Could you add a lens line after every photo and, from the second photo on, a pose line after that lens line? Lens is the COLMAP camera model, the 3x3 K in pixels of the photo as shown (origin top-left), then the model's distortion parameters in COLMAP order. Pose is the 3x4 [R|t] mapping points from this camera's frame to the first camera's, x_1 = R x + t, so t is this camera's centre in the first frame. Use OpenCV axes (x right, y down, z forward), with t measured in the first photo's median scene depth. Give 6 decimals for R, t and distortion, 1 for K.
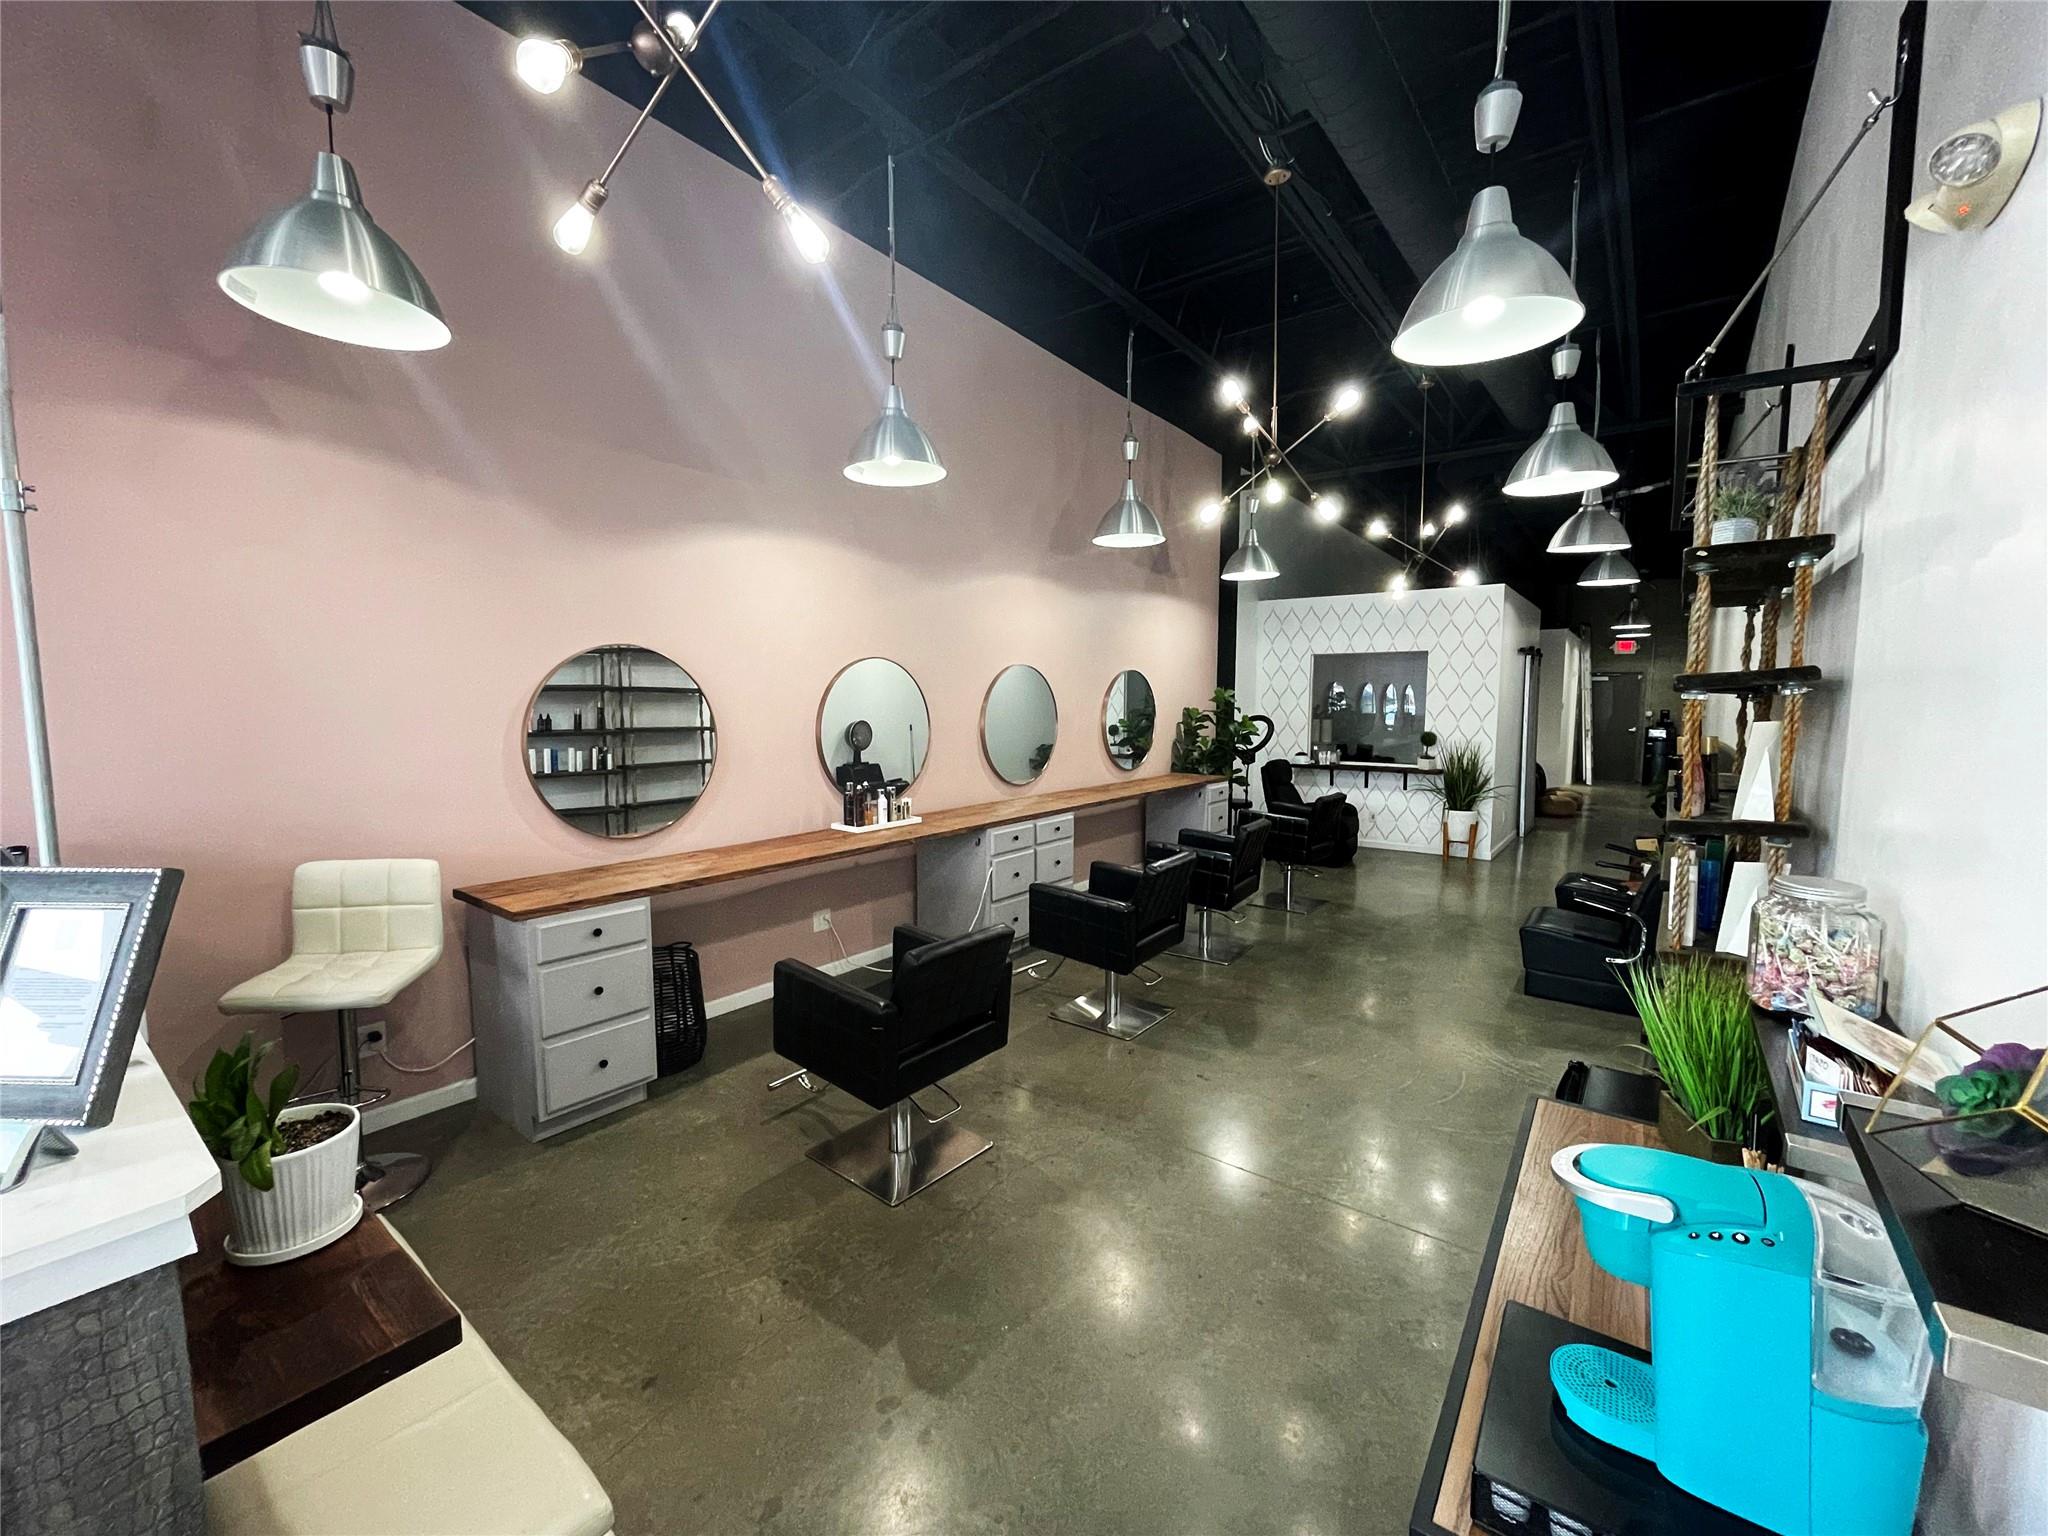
lens RADIAL K [[833.5, 0, 1024.0], [0, 833.5, 768.0], [0, 0, 1]] dist [-0.005299, -0.000467]
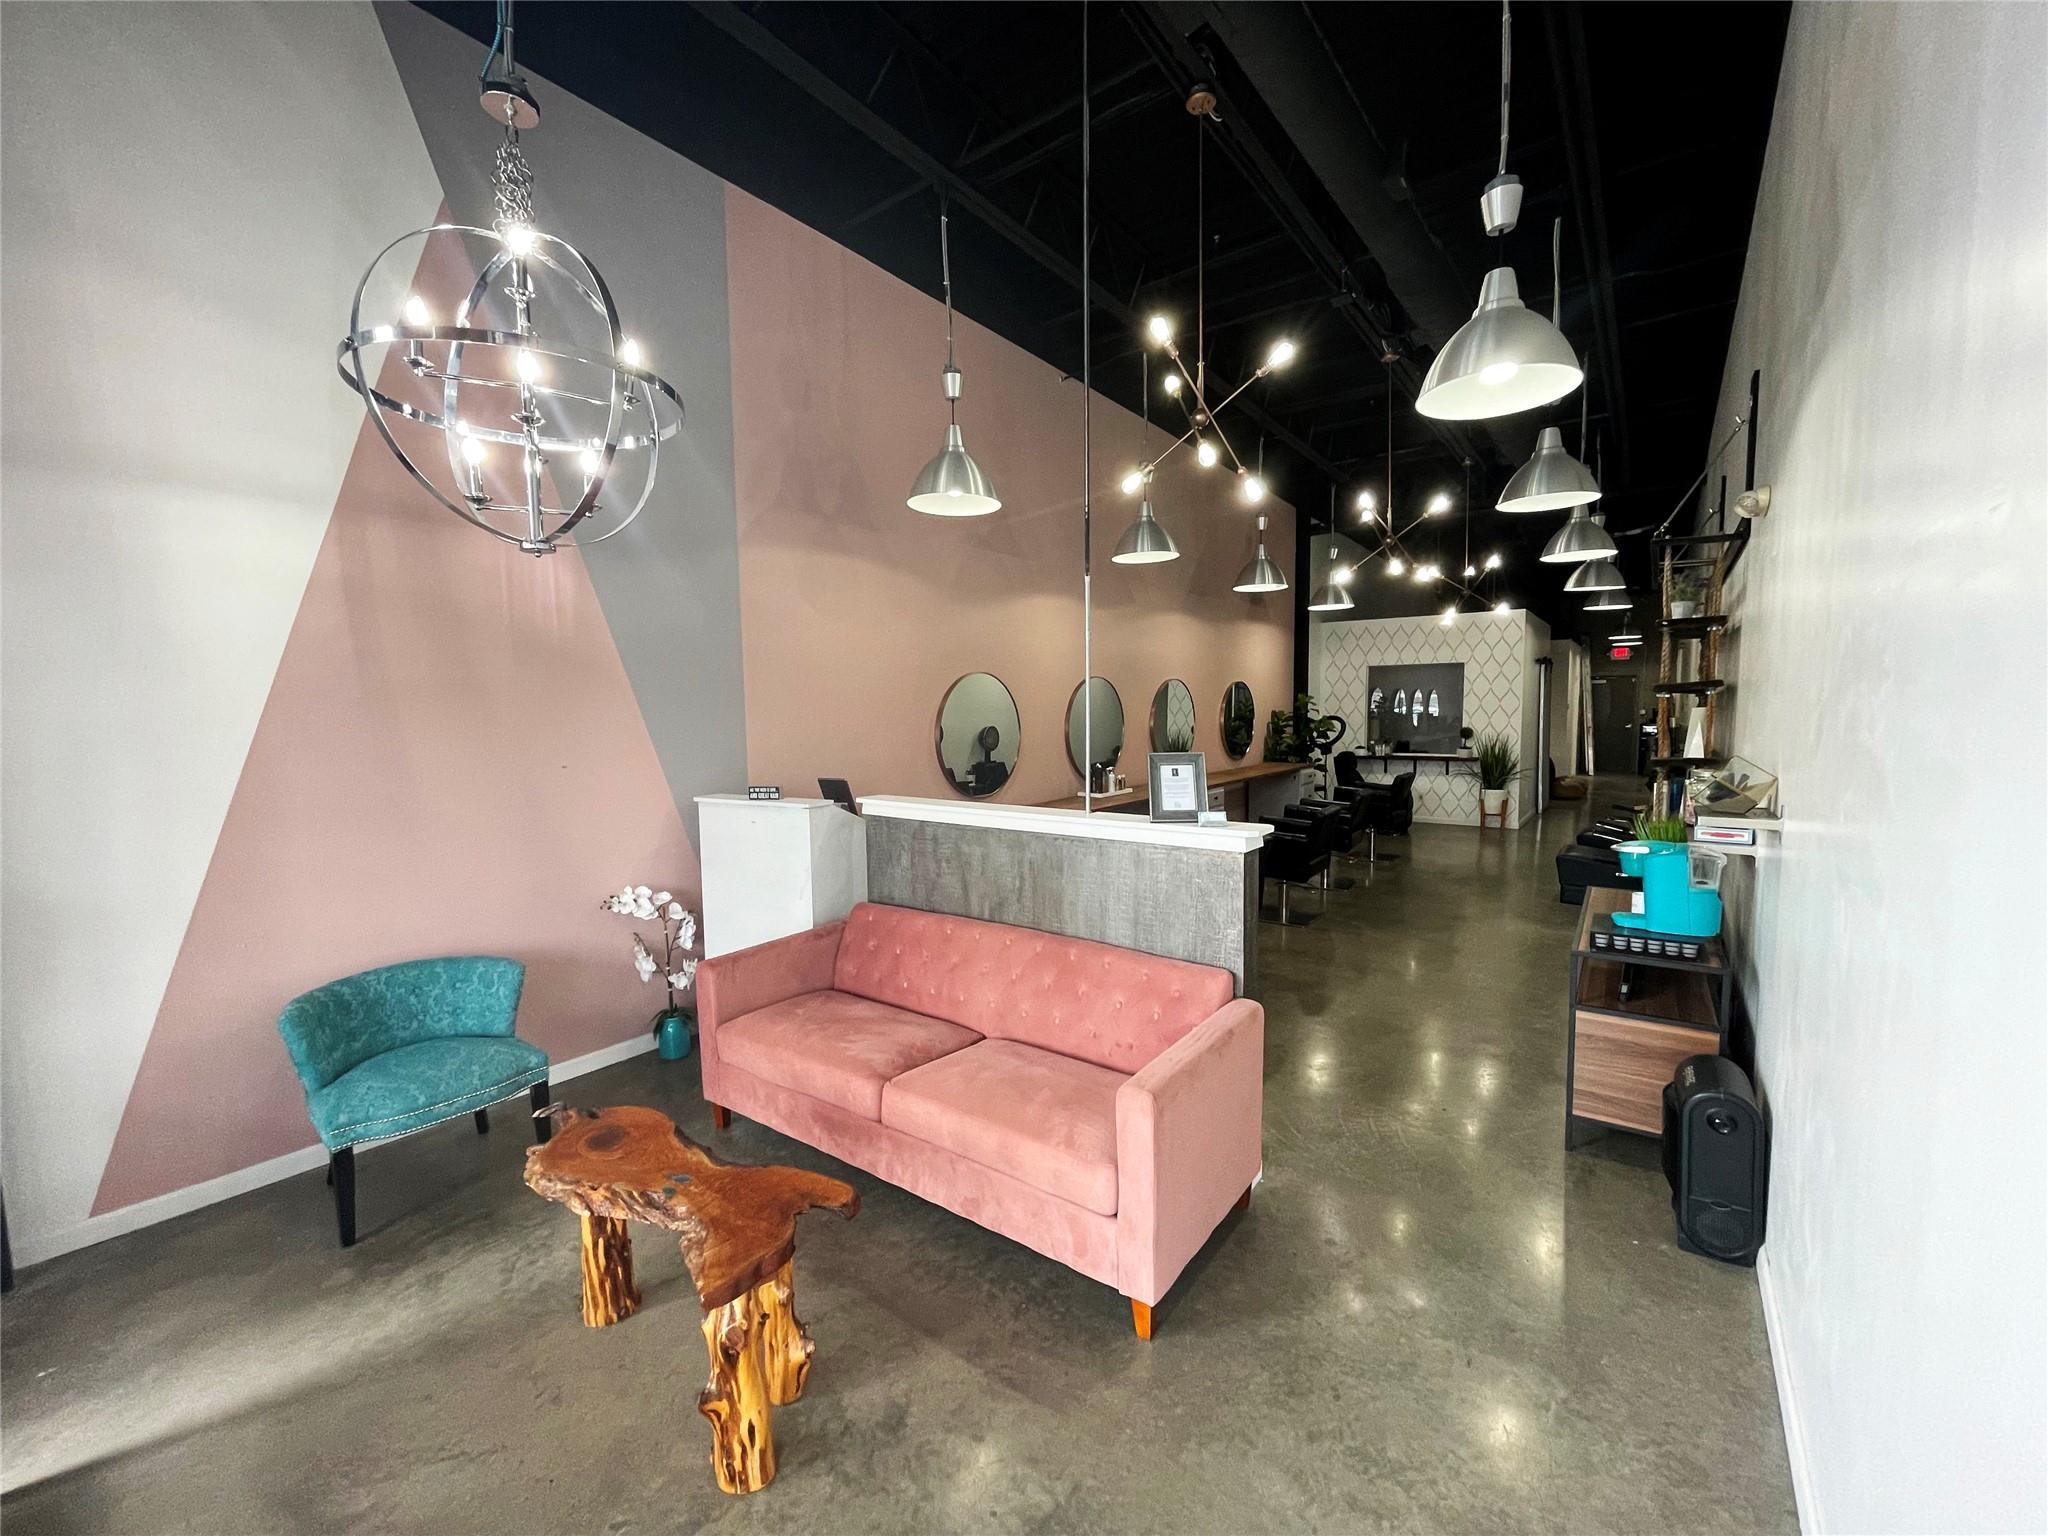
lens RADIAL K [[830.9, 0, 1024.0], [0, 830.9, 768.0], [0, 0, 1]] dist [-0.010473, 0.000035]
pose [[0.999904, -0.013775, 0.001175, -0.181145], [0.013787, 0.999852, -0.010337, 0.021431], [-0.001033, 0.010352, 0.999946, -0.242605]]
